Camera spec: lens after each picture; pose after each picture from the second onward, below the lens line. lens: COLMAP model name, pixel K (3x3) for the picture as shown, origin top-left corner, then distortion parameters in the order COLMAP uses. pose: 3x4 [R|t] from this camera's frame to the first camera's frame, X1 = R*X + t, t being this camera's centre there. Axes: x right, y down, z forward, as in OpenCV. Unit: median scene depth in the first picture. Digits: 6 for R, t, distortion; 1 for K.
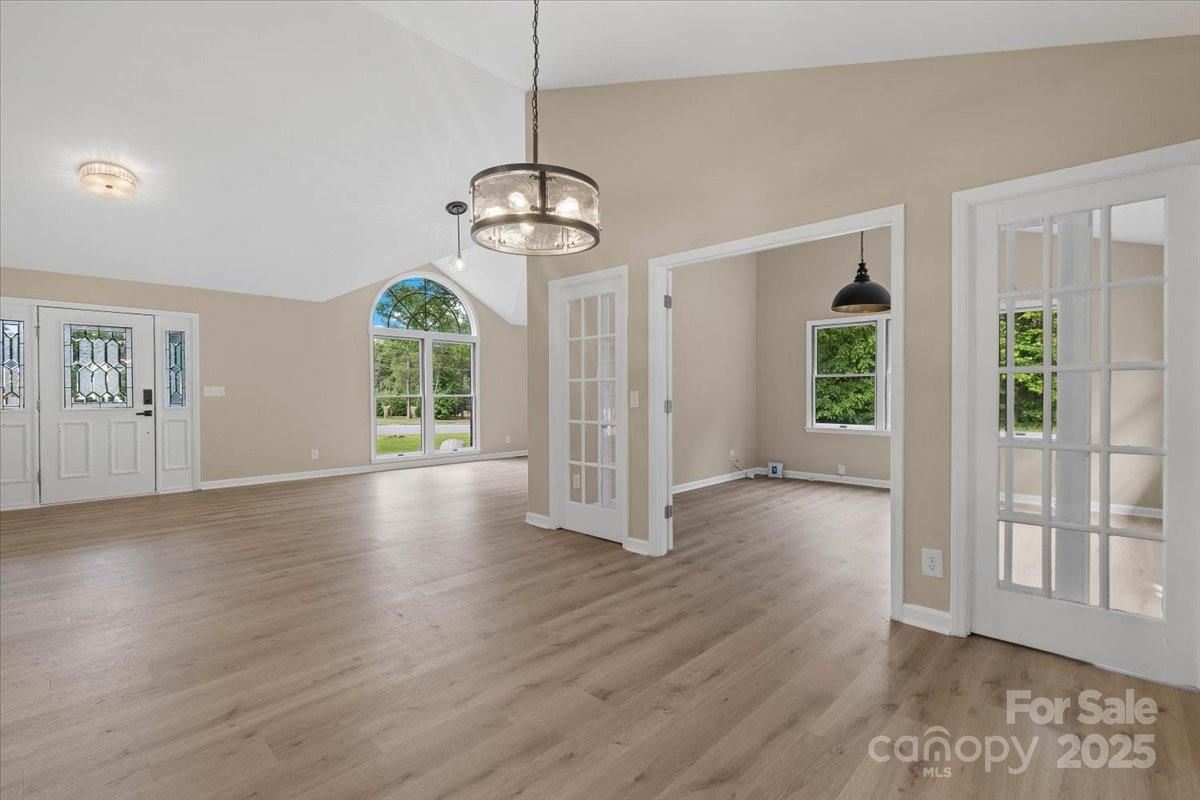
lens RADIAL K [[535.7, 0, 610.1], [0, 535.7, 395.7], [0, 0, 1]] dist [0.004202, 0.000063]
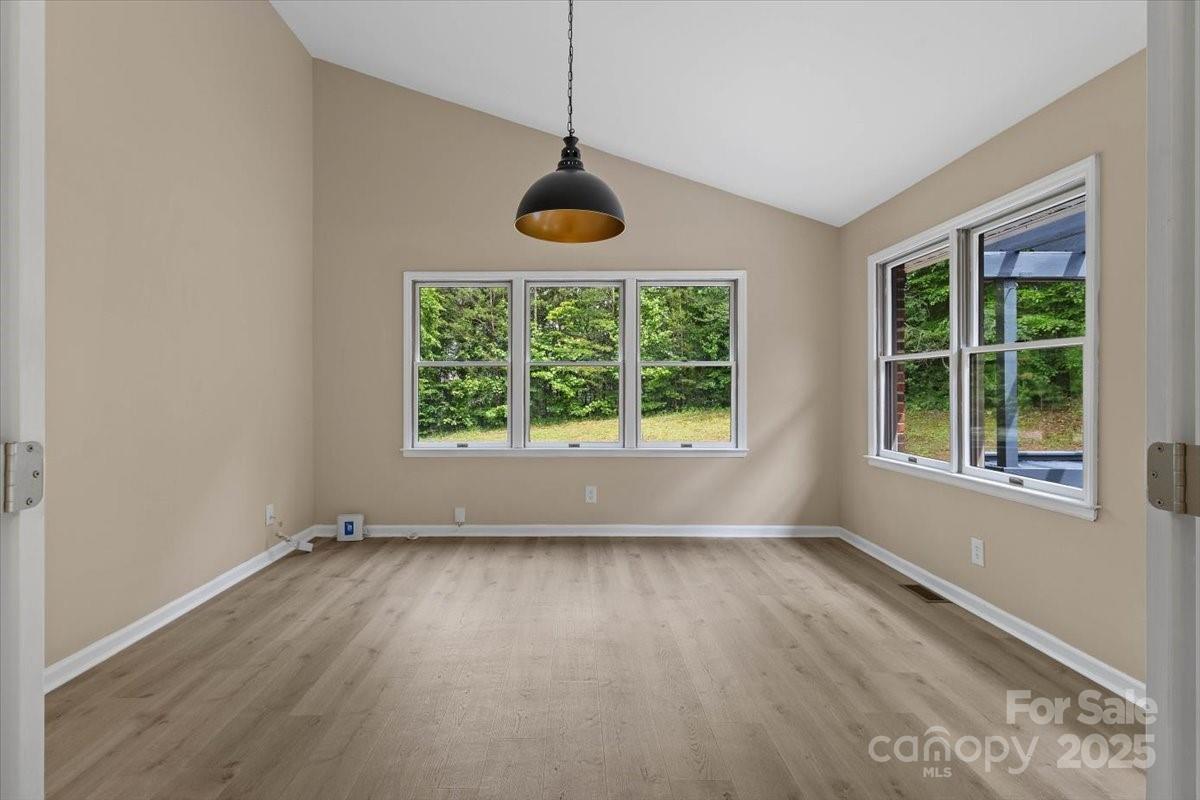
lens RADIAL K [[634.0, 0, 598.5], [0, 634.0, 398.5], [0, 0, 1]] dist [0.002033, -0.000105]
pose [[0.740737, -0.008871, 0.671736, 0.053875], [0.003460, 0.999950, 0.009390, -0.004284], [-0.671786, -0.004631, 0.740731, 0.339502]]
